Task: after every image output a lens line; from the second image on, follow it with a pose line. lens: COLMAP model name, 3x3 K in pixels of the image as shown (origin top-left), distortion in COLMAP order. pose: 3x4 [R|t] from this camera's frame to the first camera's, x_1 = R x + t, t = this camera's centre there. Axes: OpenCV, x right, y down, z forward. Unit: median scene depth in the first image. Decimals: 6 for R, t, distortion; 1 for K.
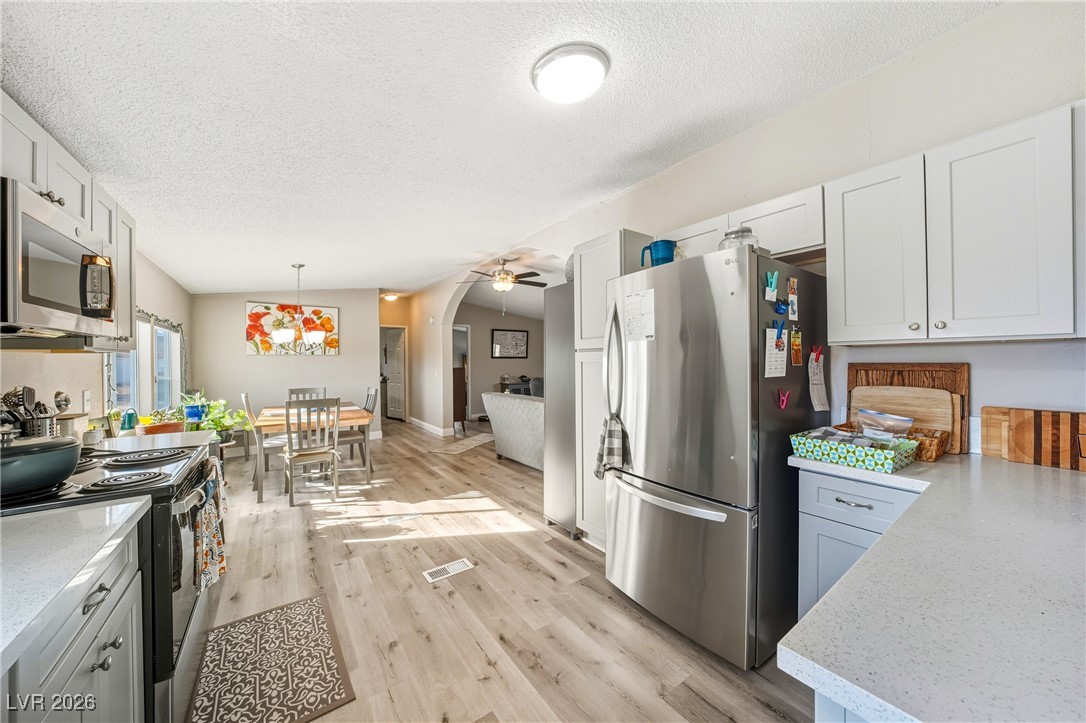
lens RADIAL K [[380.1, 0, 543.0], [0, 380.1, 361.5], [0, 0, 1]] dist [-0.007744, 0.000025]
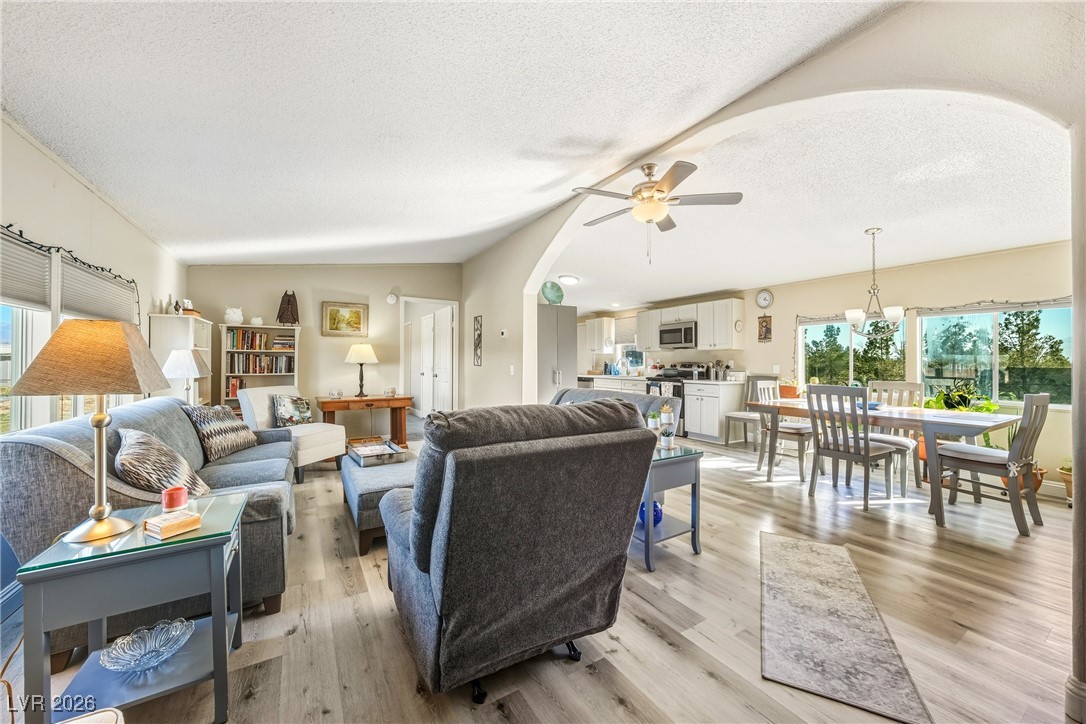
lens RADIAL K [[403.5, 0, 549.0], [0, 403.5, 358.4], [0, 0, 1]] dist [-0.016716, 0.000282]
pose [[-0.998042, 0.007541, 0.062095, 0.011960], [0.007035, 0.999940, -0.008361, 0.026526], [-0.062155, -0.007908, -0.998035, 1.822991]]
